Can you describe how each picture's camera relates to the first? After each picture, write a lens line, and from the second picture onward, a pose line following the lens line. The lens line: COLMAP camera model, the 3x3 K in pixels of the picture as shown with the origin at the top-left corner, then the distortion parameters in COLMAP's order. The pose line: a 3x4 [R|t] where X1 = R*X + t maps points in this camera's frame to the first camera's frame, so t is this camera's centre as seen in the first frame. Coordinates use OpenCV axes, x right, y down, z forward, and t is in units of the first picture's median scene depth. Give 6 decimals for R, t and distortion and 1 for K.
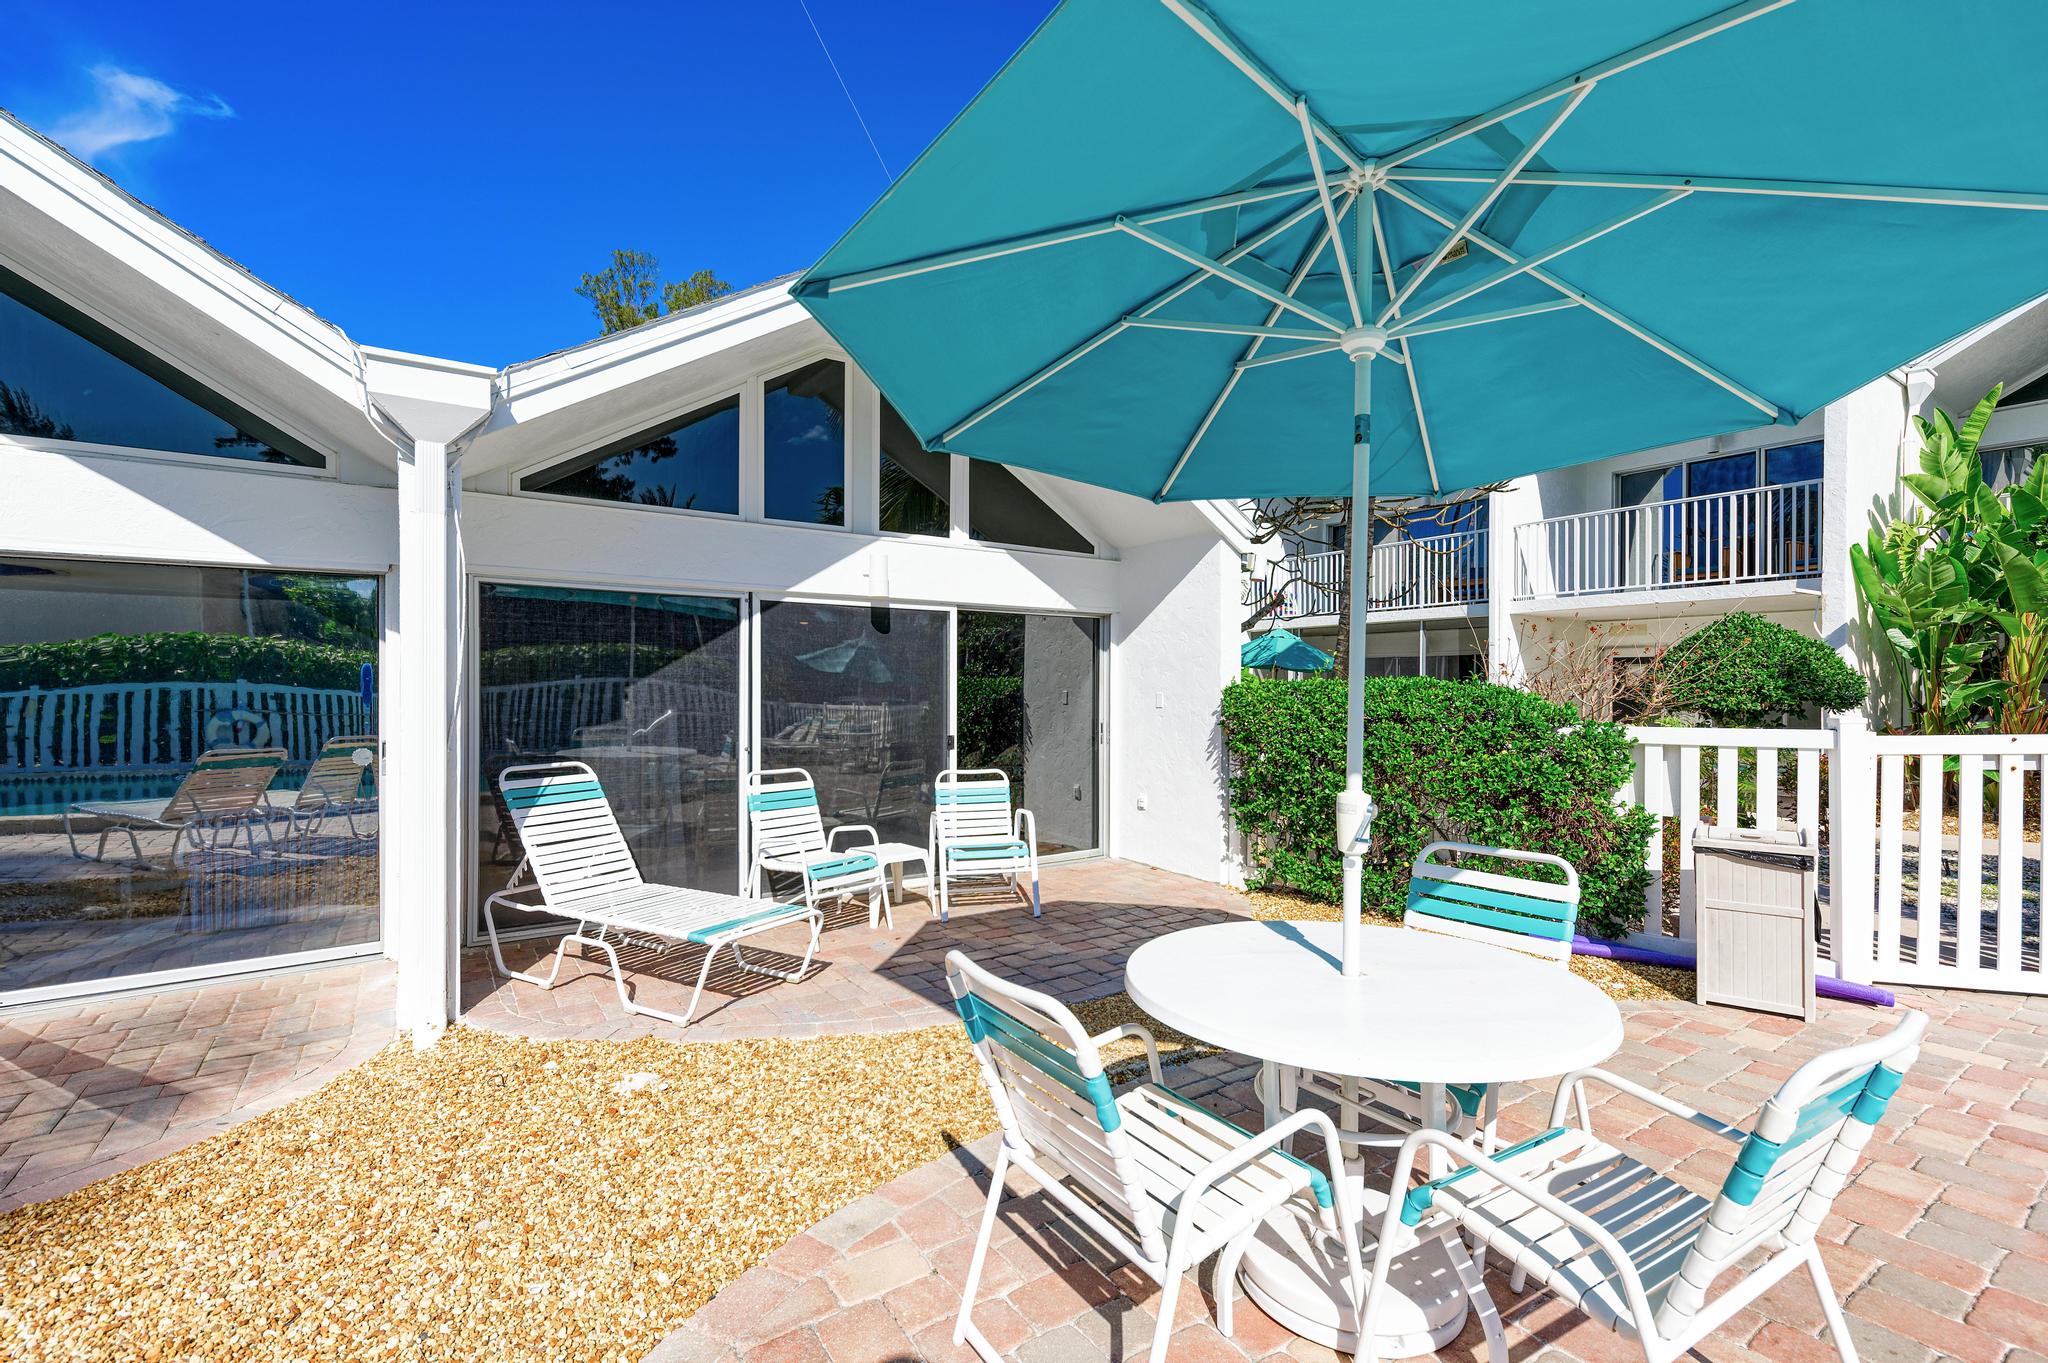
lens RADIAL K [[919.5, 0, 1030.2], [0, 919.5, 688.3], [0, 0, 1]] dist [0.016184, -0.000243]
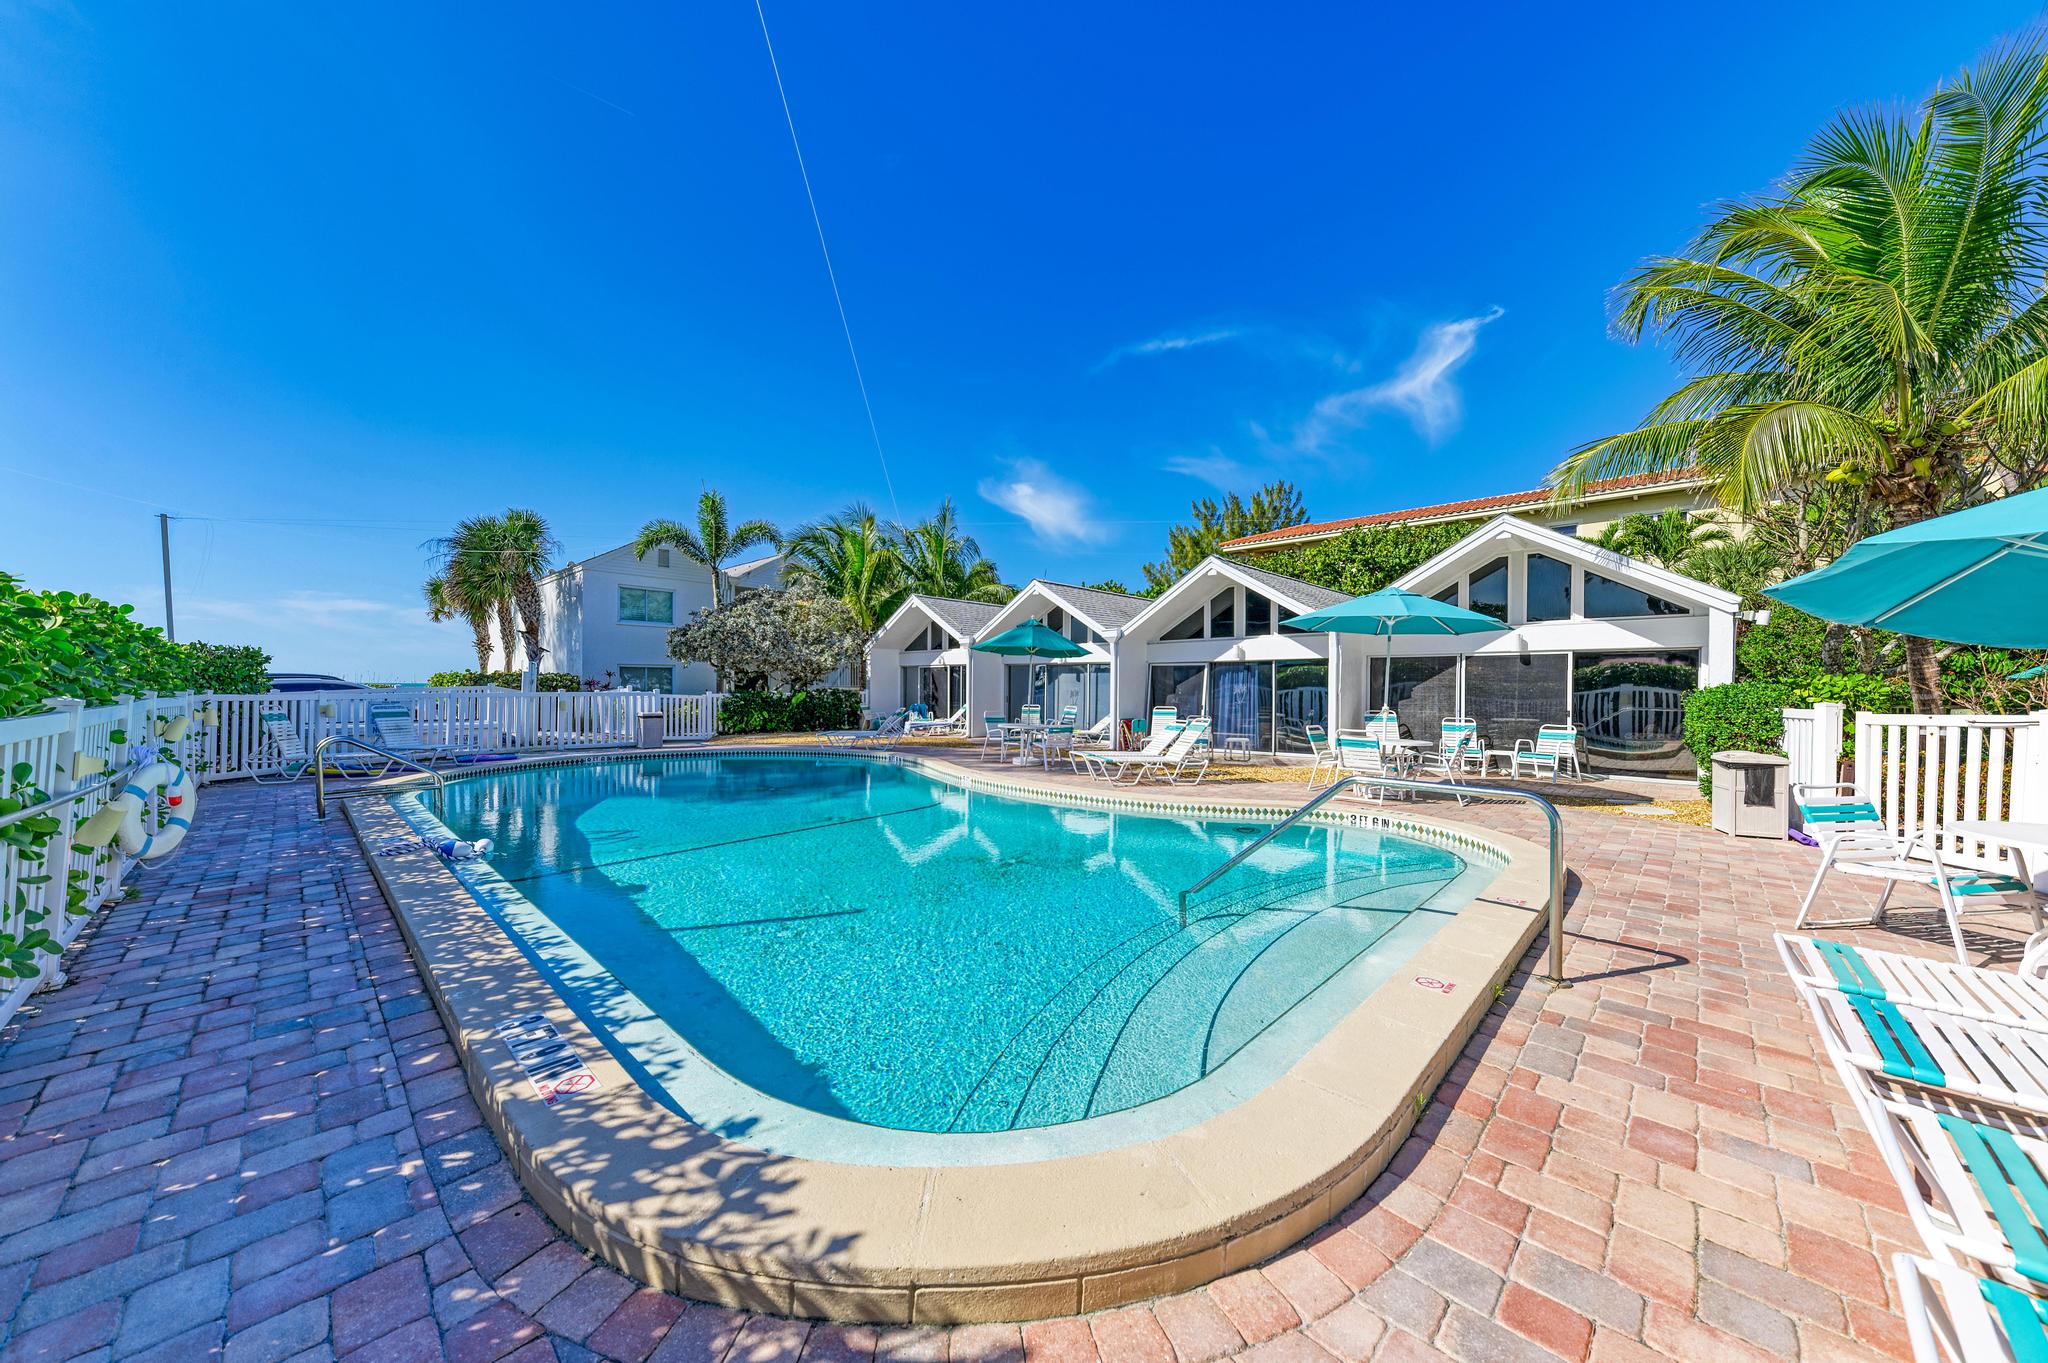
lens RADIAL K [[701.4, 0, 1027.4], [0, 701.4, 691.3], [0, 0, 1]] dist [0.002783, -0.000224]
pose [[0.243713, 0.005995, -0.969829, 1.284631], [-0.002246, 0.999982, 0.005617, -0.000331], [0.969845, 0.000809, 0.243722, -0.687954]]
